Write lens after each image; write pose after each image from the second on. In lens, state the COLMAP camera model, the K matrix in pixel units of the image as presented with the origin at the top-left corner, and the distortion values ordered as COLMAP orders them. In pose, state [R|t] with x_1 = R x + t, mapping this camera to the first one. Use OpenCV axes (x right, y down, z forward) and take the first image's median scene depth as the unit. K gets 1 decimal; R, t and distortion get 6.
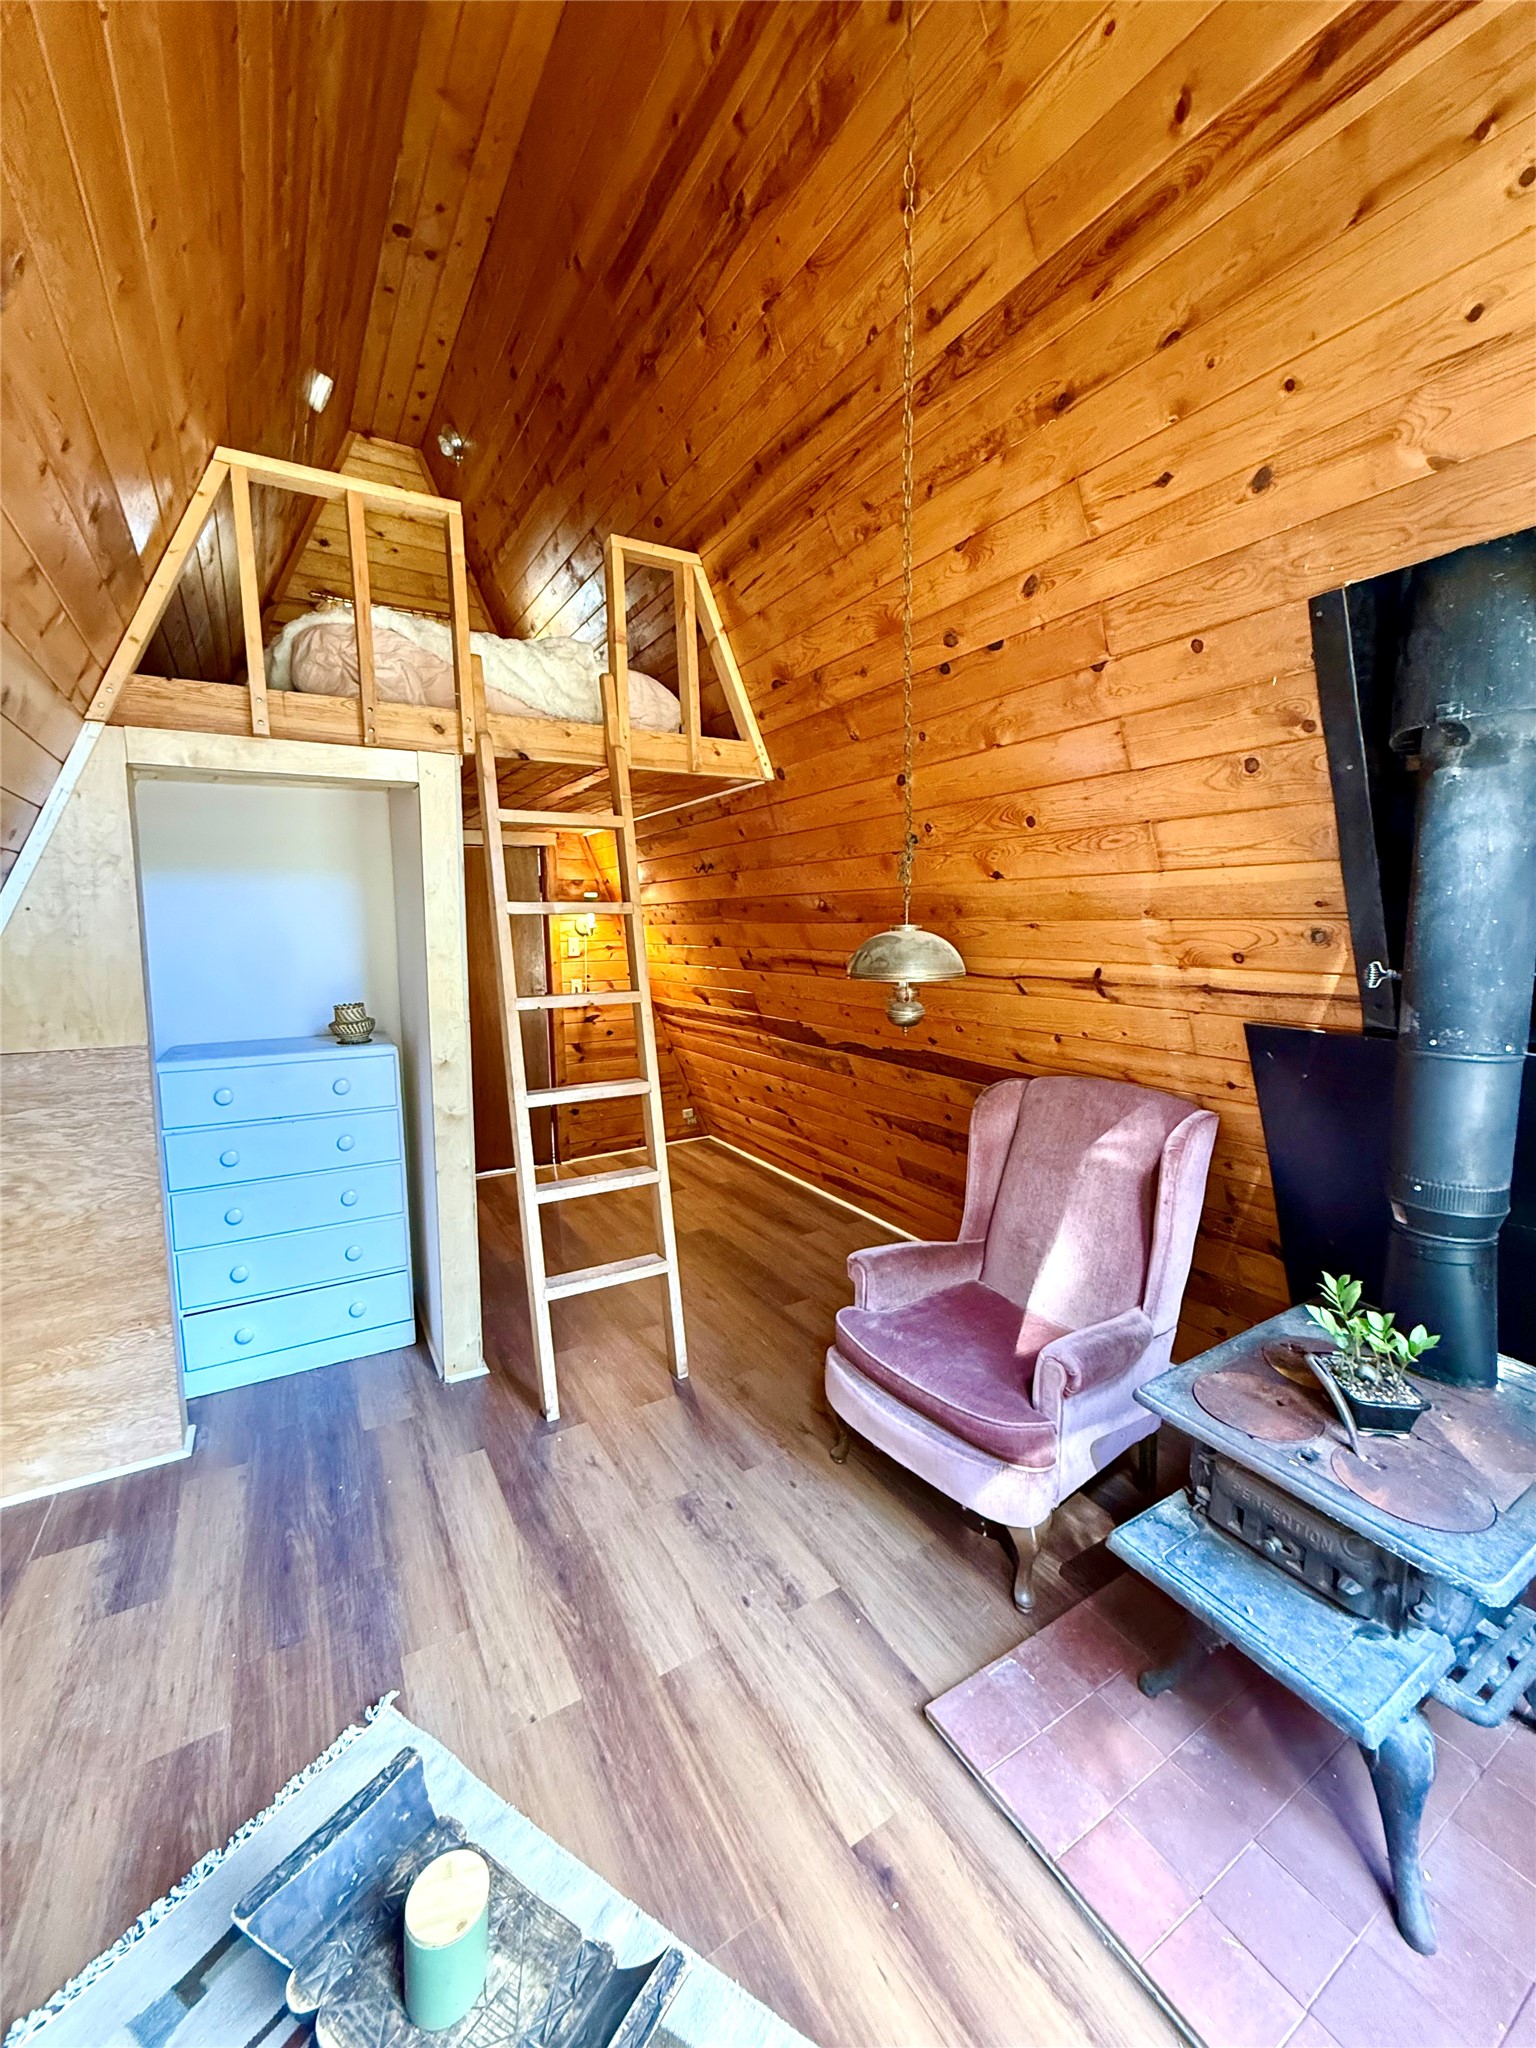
lens RADIAL K [[814.8, 0, 769.1], [0, 814.8, 1020.4], [0, 0, 1]] dist [-0.001171, -0.000209]
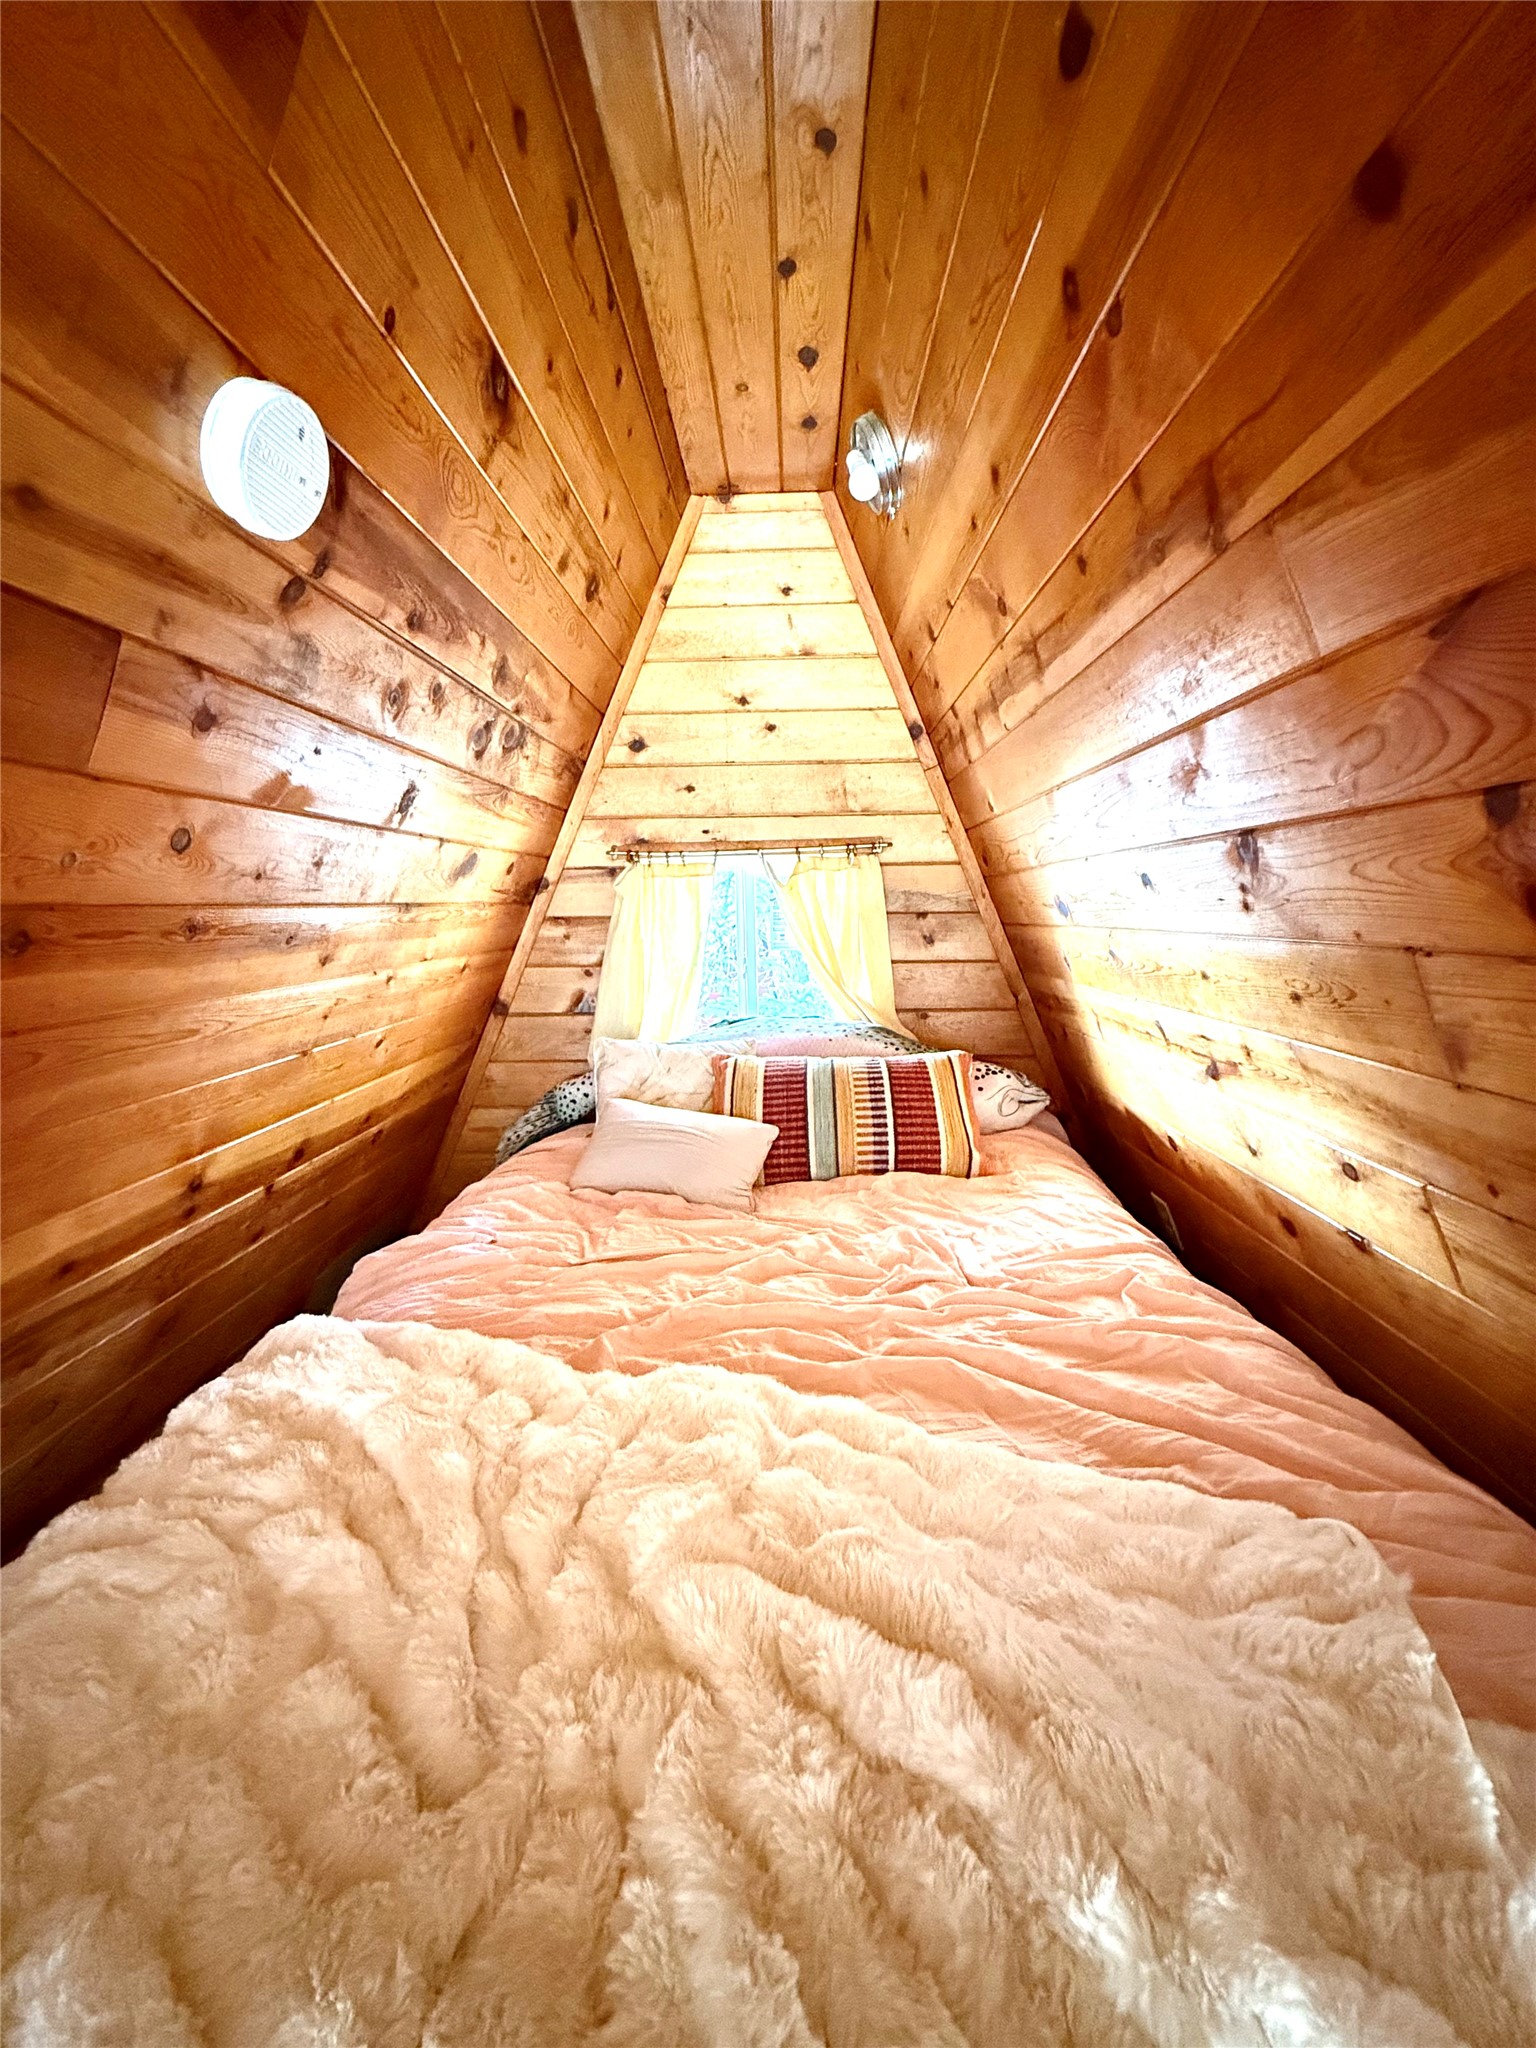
lens RADIAL K [[814.8, 0, 769.1], [0, 814.8, 1020.4], [0, 0, 1]] dist [-0.001171, -0.000209]
pose [[0.833793, 0.072954, -0.547235, -0.209812], [-0.058482, 0.997325, 0.043851, -0.470679], [0.548970, -0.004560, 0.835829, 0.664855]]
